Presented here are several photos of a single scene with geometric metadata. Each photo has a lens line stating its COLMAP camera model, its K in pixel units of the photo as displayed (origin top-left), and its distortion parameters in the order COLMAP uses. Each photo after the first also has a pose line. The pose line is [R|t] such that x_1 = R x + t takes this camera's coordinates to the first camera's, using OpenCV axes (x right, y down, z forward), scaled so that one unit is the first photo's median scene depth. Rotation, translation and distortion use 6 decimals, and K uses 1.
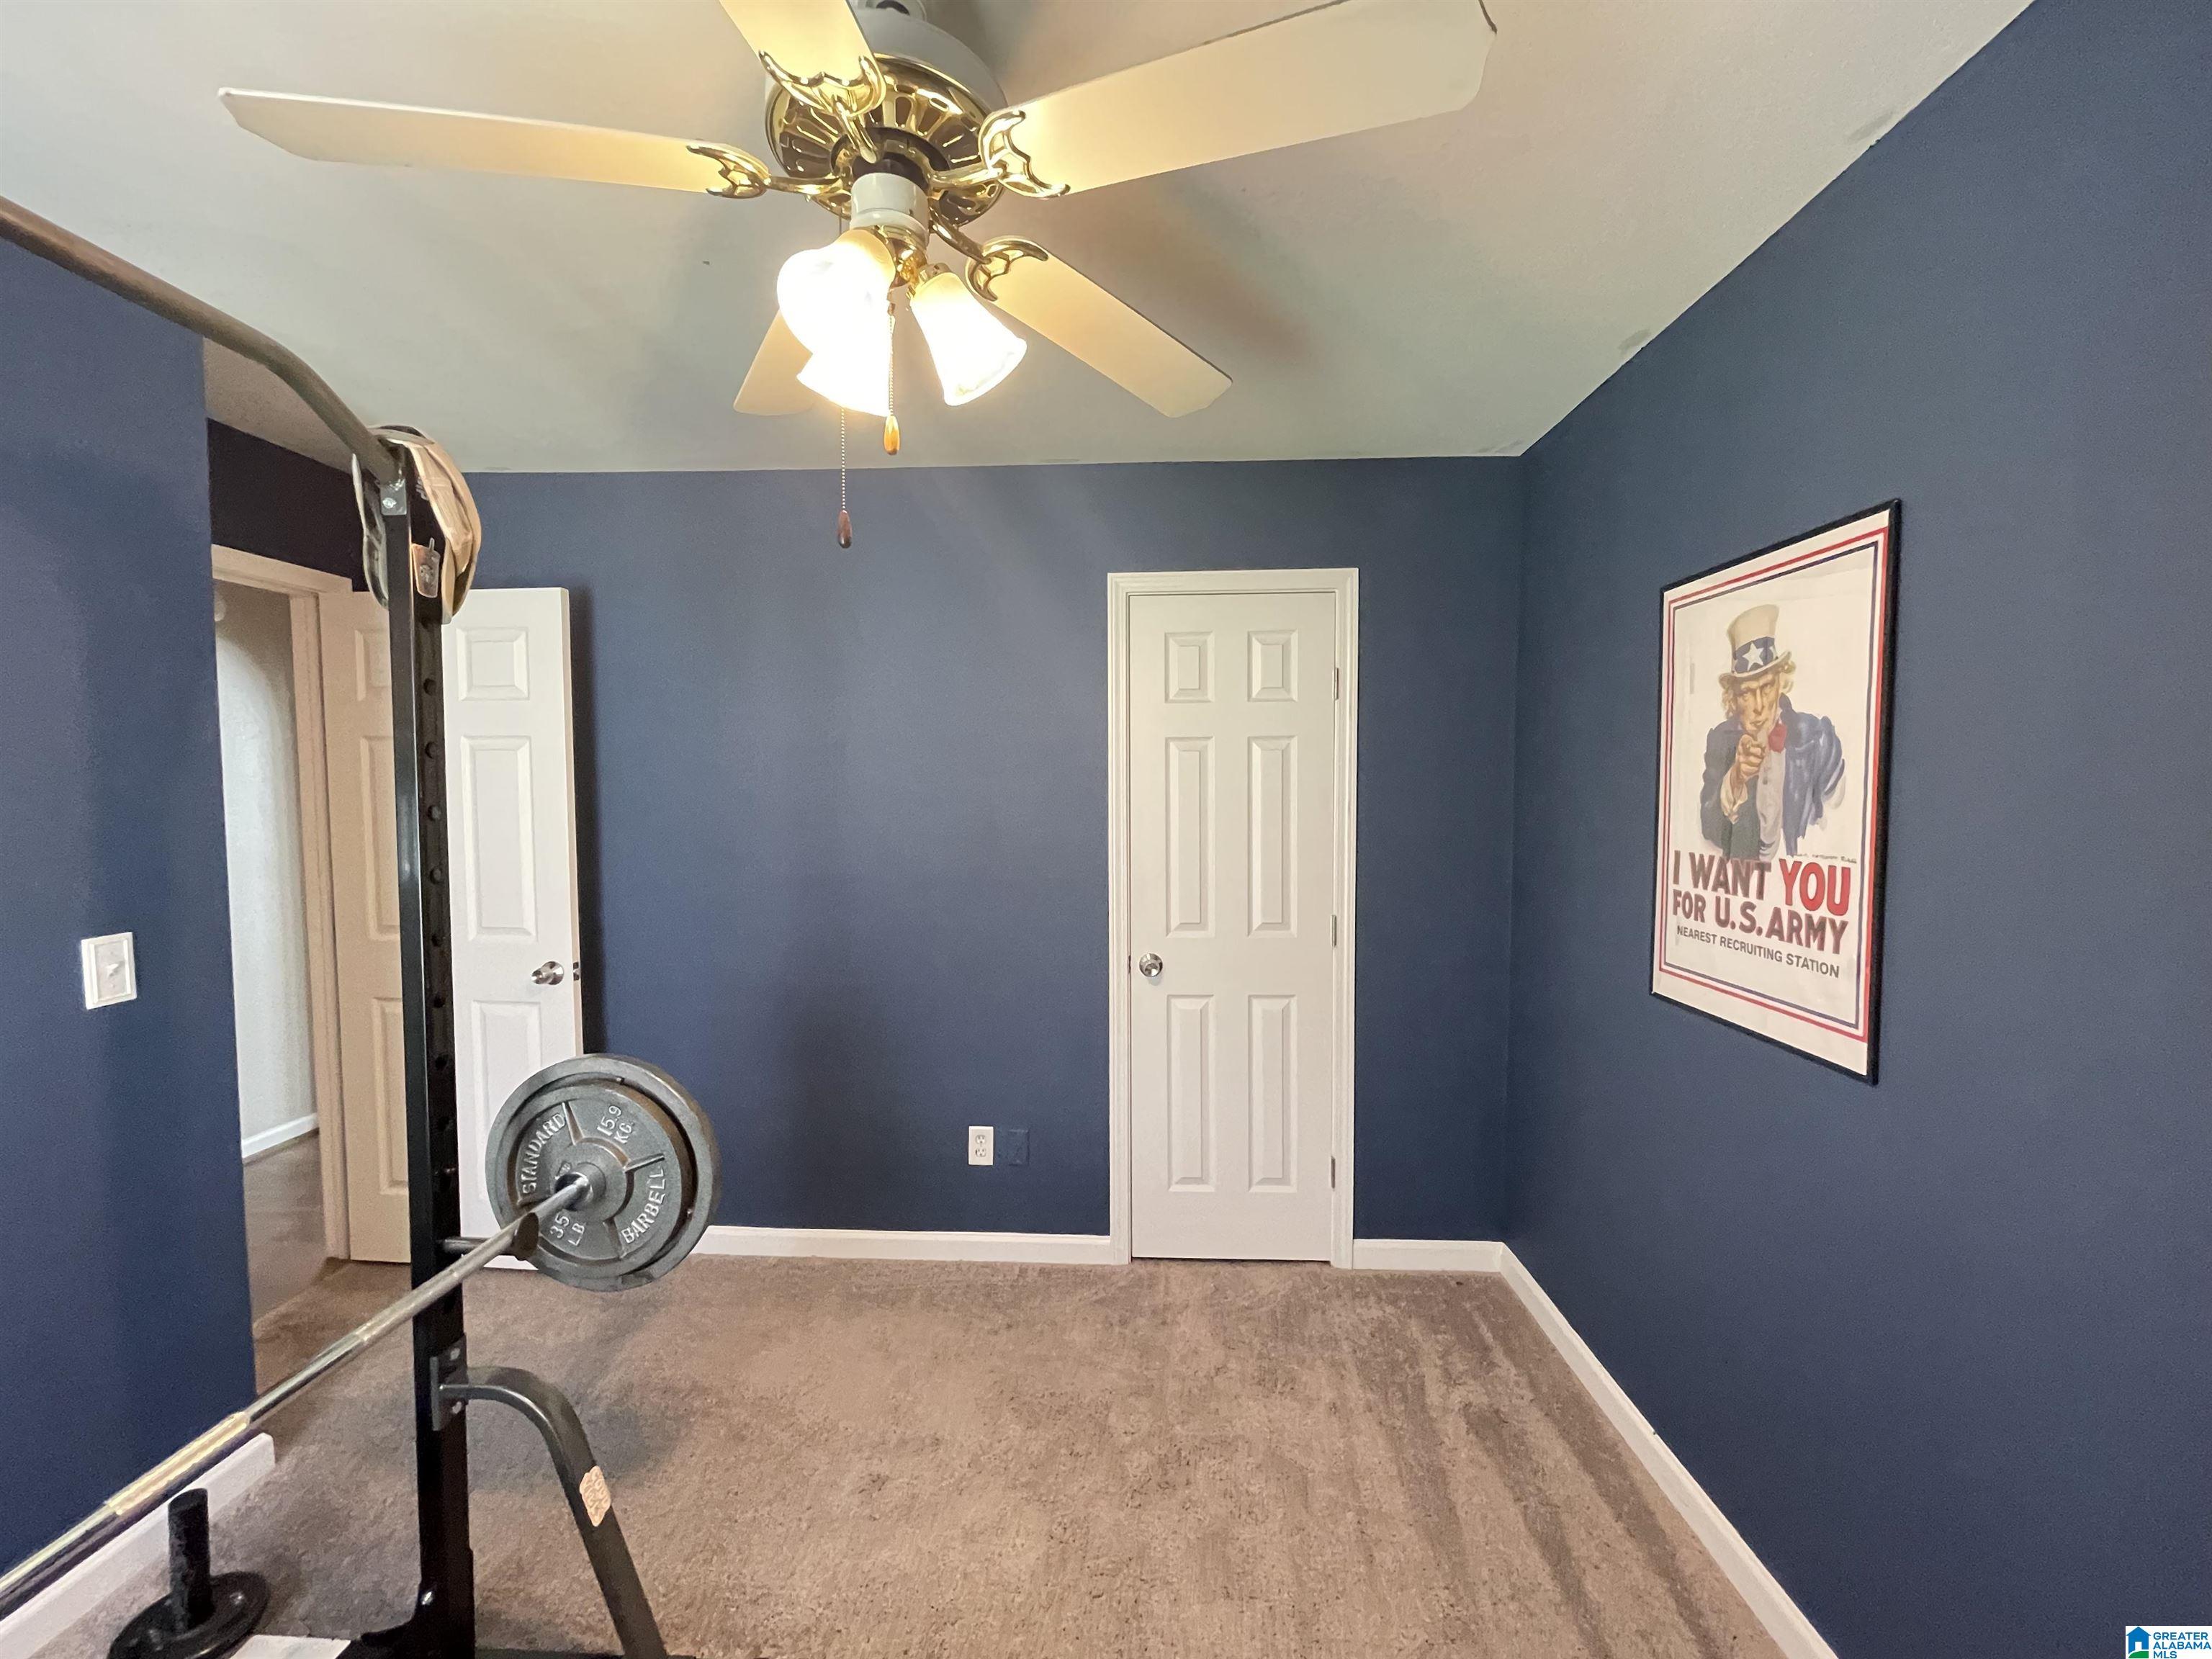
lens RADIAL K [[897.6, 0, 1104.8], [0, 897.6, 829.5], [0, 0, 1]] dist [-0.005870, 0.002575]
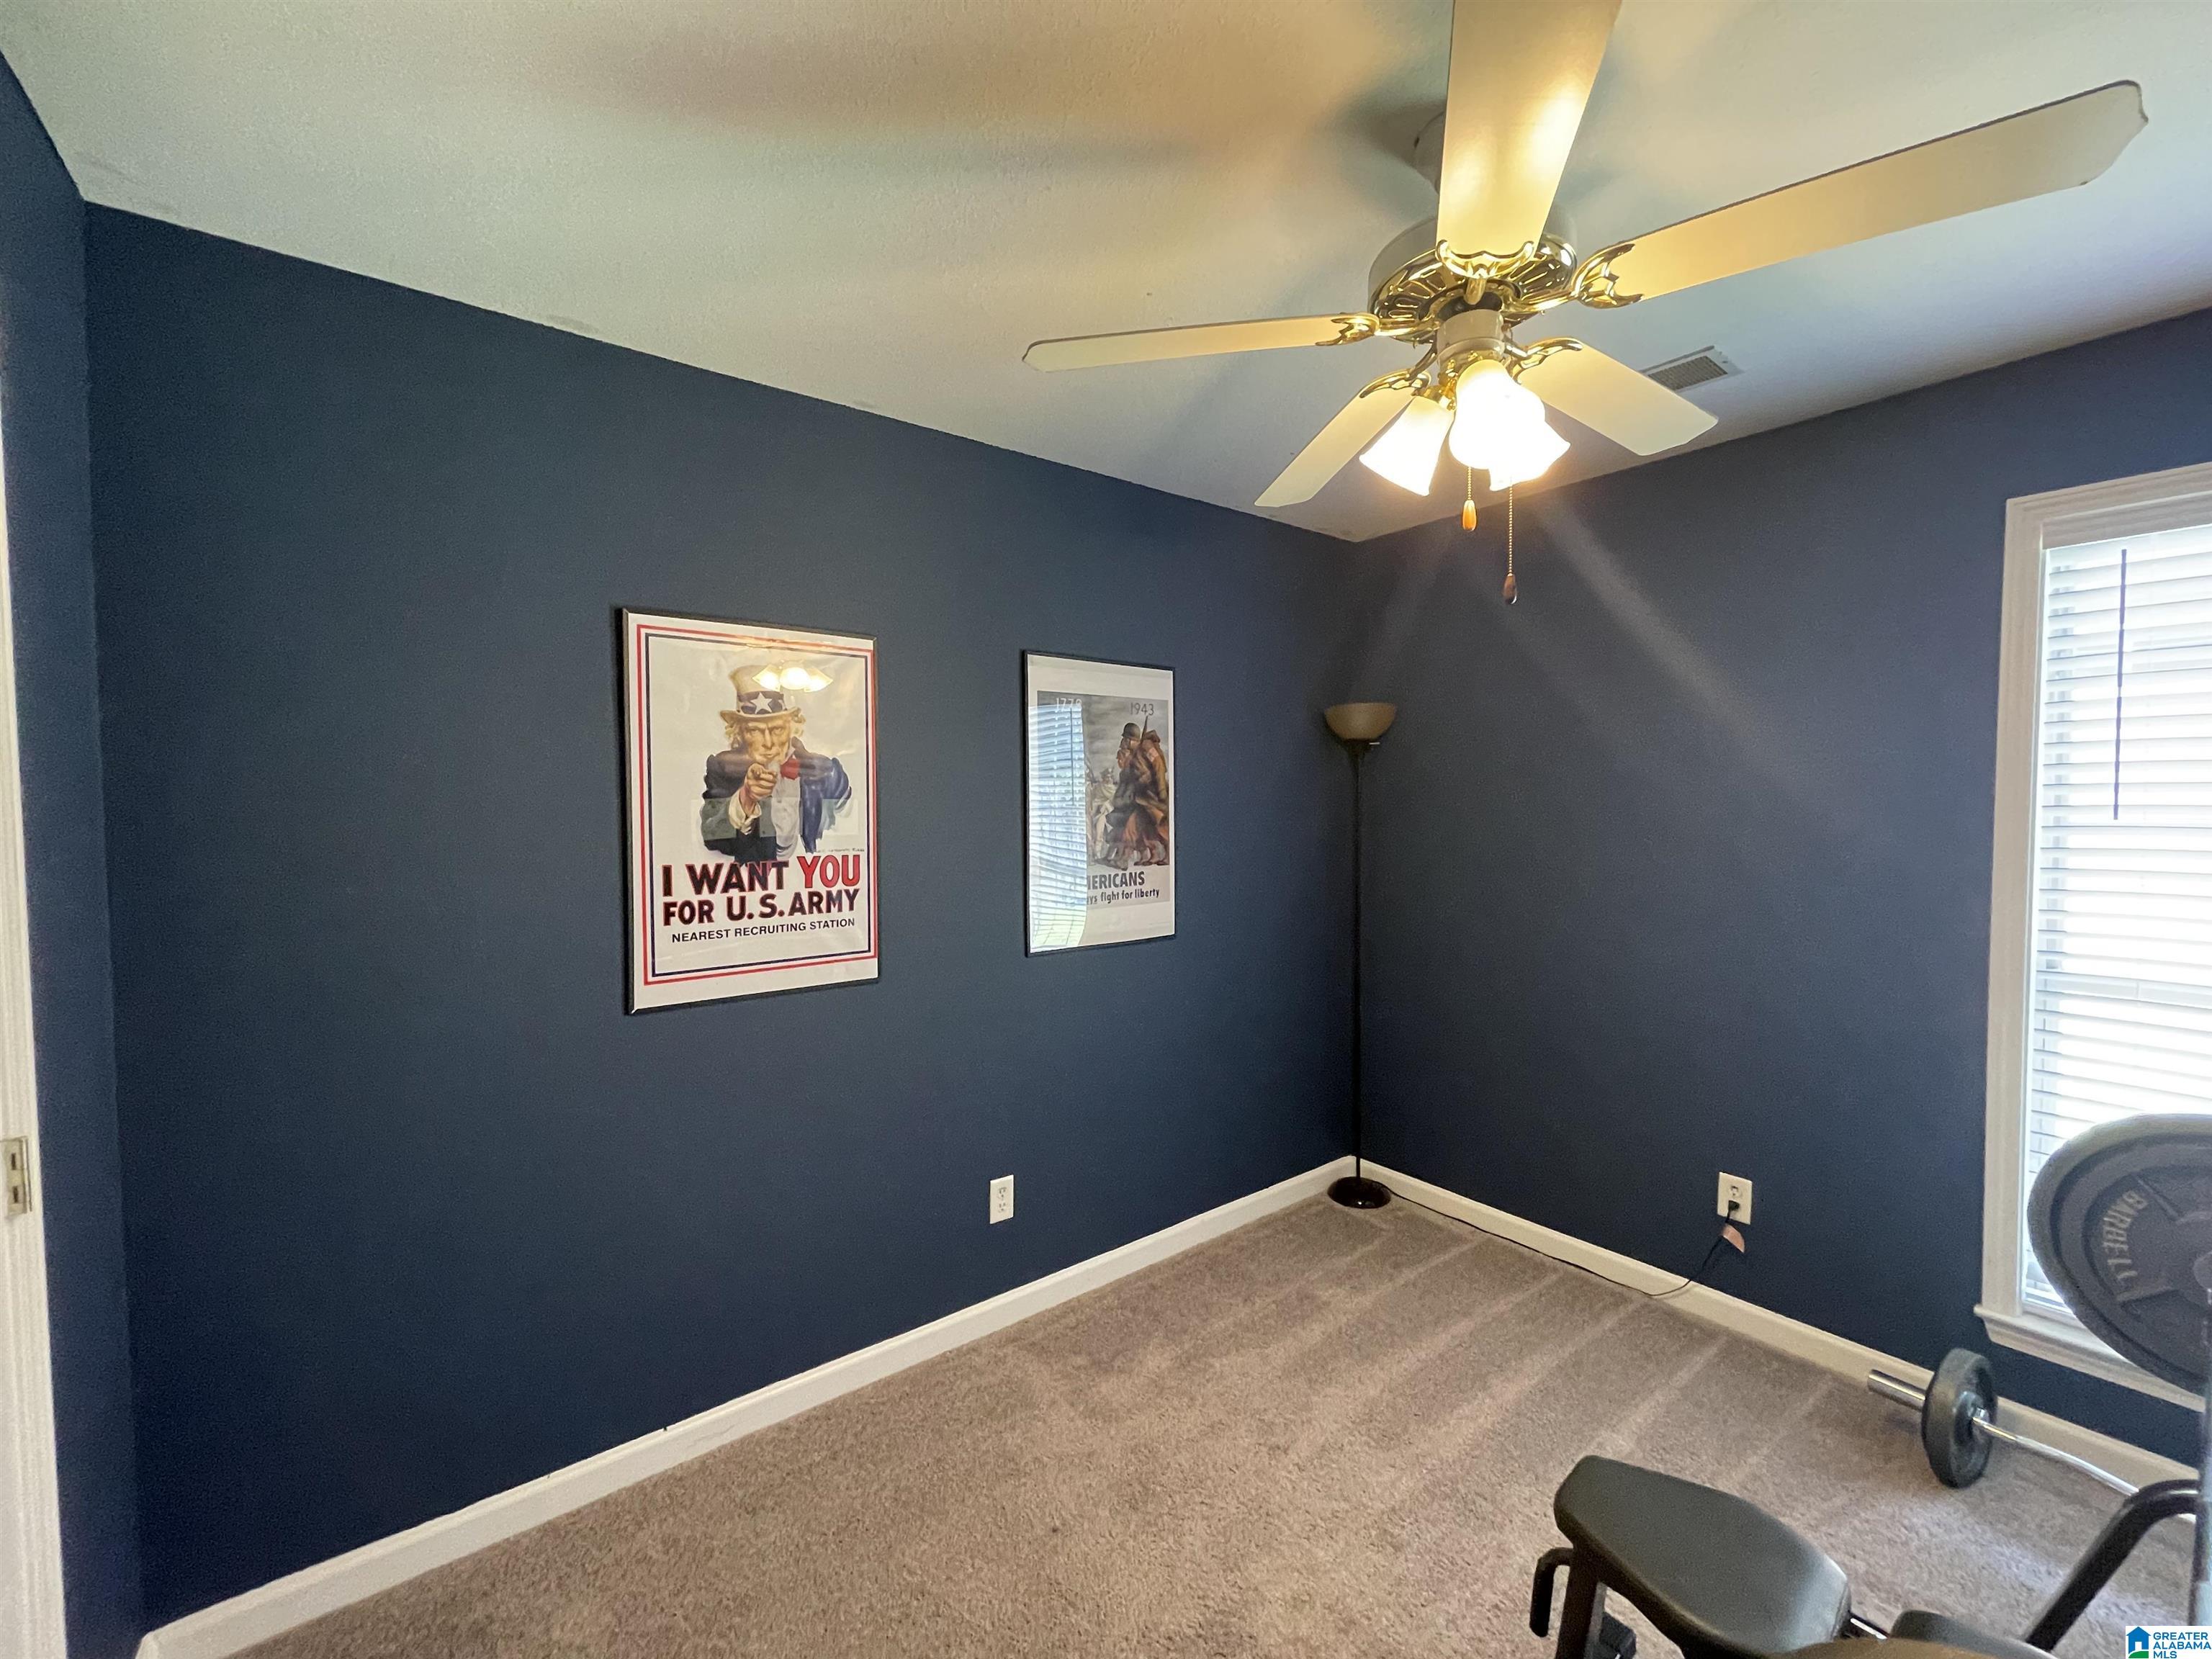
lens RADIAL K [[897.6, 0, 1105.9], [0, 897.6, 829.8], [0, 0, 1]] dist [-0.005870, 0.002575]
pose [[-0.645747, -0.022082, 0.763232, -0.586924], [0.040796, 0.997156, 0.063366, -0.073892], [-0.762461, 0.072056, -0.643010, 1.470882]]
